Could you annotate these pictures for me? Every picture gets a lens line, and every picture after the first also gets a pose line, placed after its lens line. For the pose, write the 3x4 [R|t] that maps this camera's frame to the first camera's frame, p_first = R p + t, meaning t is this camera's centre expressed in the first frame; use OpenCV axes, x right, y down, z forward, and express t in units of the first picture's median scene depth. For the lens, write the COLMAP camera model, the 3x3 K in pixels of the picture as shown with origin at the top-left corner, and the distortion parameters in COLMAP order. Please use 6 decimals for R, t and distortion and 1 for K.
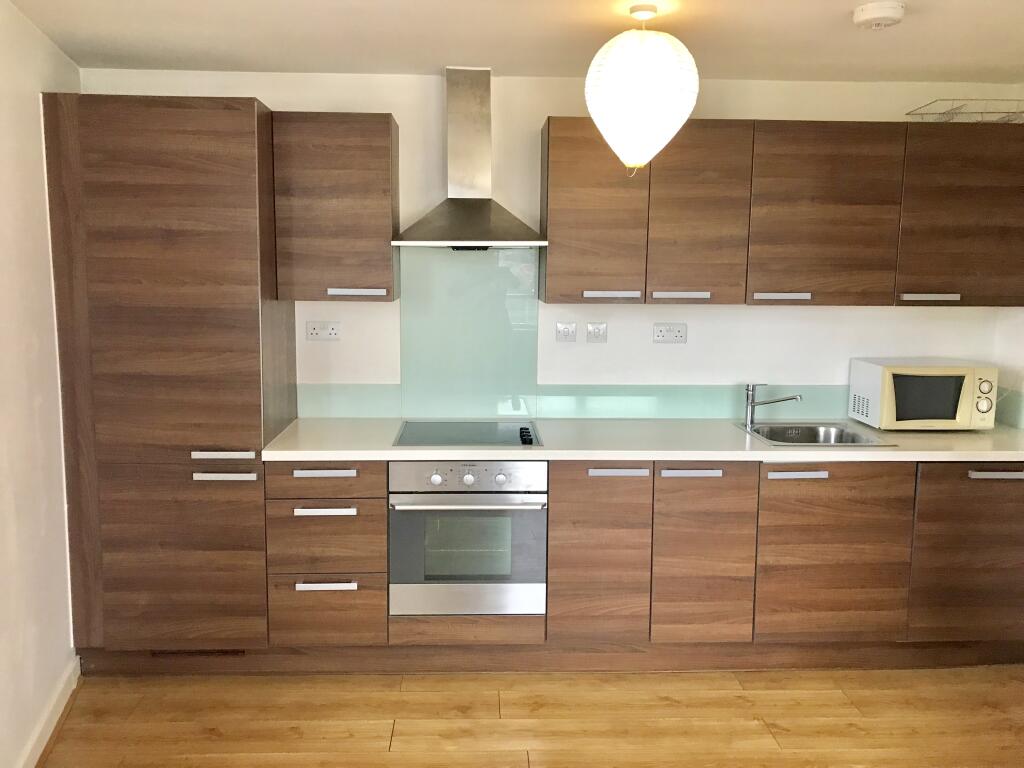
lens RADIAL K [[844.9, 0, 505.6], [0, 844.9, 379.7], [0, 0, 1]] dist [0.031137, -0.012277]
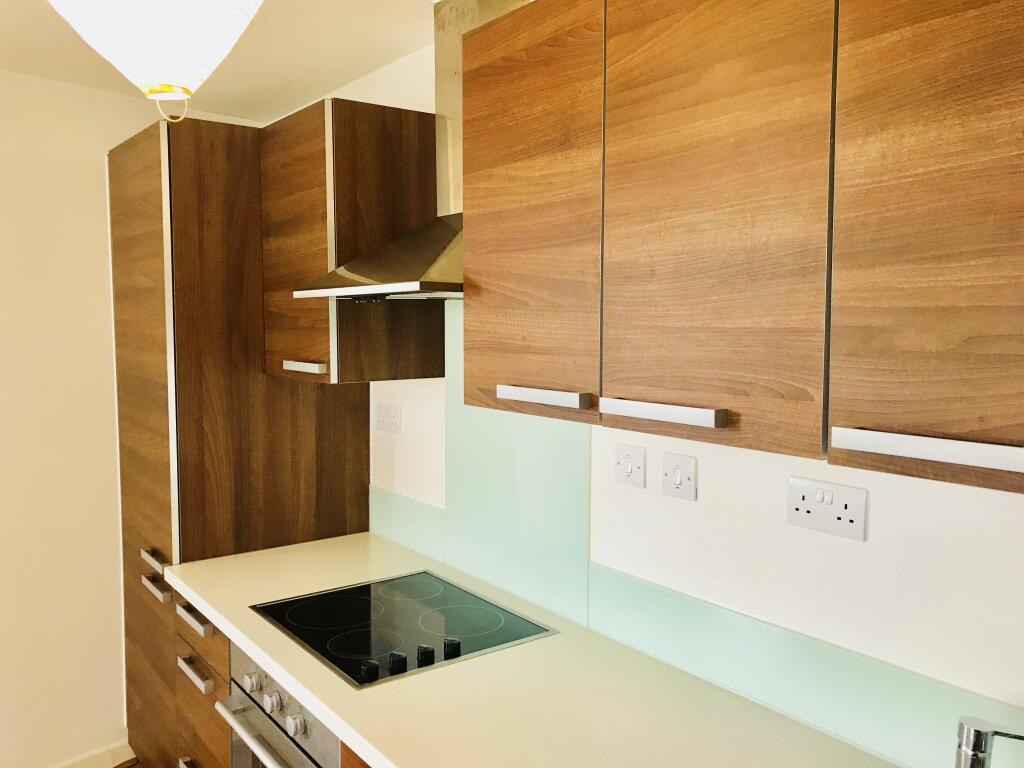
lens RADIAL K [[844.9, 0, 512.0], [0, 844.9, 384.0], [0, 0, 1]] dist [0.031137, -0.012277]
pose [[0.565212, 0.058627, -0.822860, 0.496641], [-0.114198, 0.993429, -0.007661, -0.105753], [0.817004, 0.098299, 0.568192, 0.764031]]
